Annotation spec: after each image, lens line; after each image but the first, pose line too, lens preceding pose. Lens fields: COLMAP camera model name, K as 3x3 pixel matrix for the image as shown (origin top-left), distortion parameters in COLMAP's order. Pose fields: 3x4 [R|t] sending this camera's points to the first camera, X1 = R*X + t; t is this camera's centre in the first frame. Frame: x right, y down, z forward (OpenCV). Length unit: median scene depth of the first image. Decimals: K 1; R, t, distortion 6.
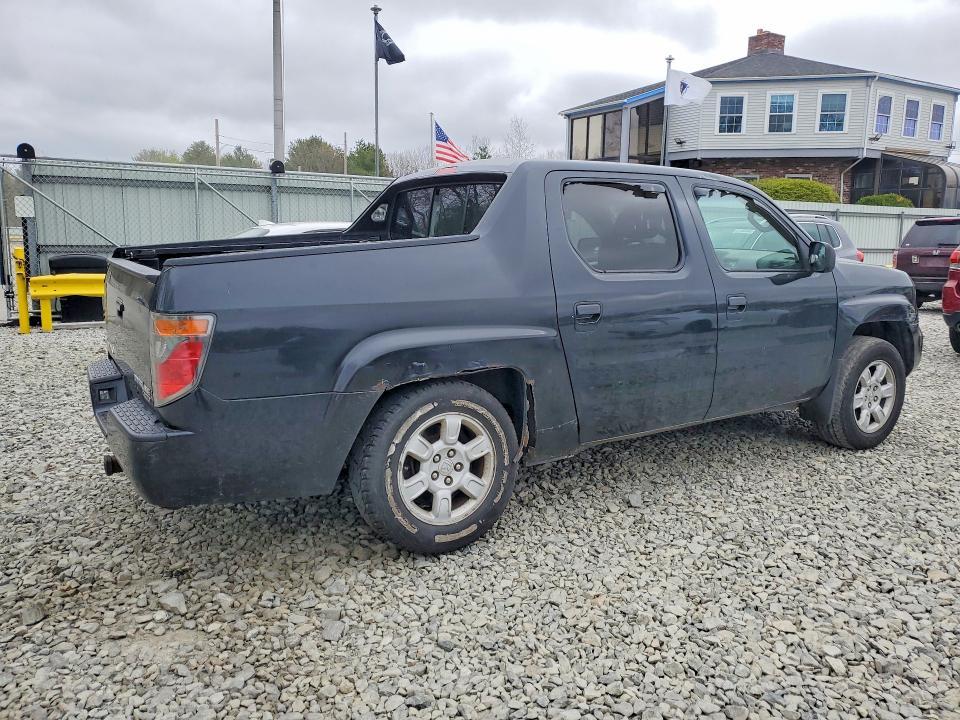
lens RADIAL K [[733.8, 0, 480.0], [0, 733.8, 360.0], [0, 0, 1]] dist [0.084475, 0.001091]
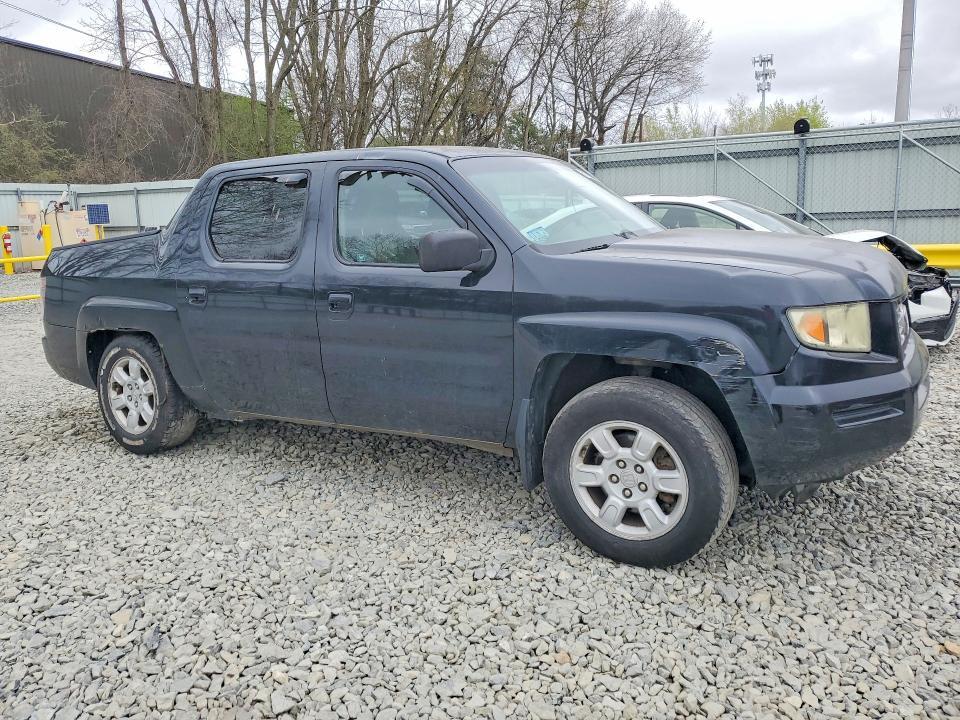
lens RADIAL K [[764.5, 0, 480.0], [0, 764.5, 360.0], [0, 0, 1]] dist [-0.001713, -0.000894]
pose [[0.427358, 0.150516, -0.891465, 1.002893], [-0.107590, 0.987504, 0.115154, -0.105766], [0.897658, 0.046701, 0.438211, 0.610503]]
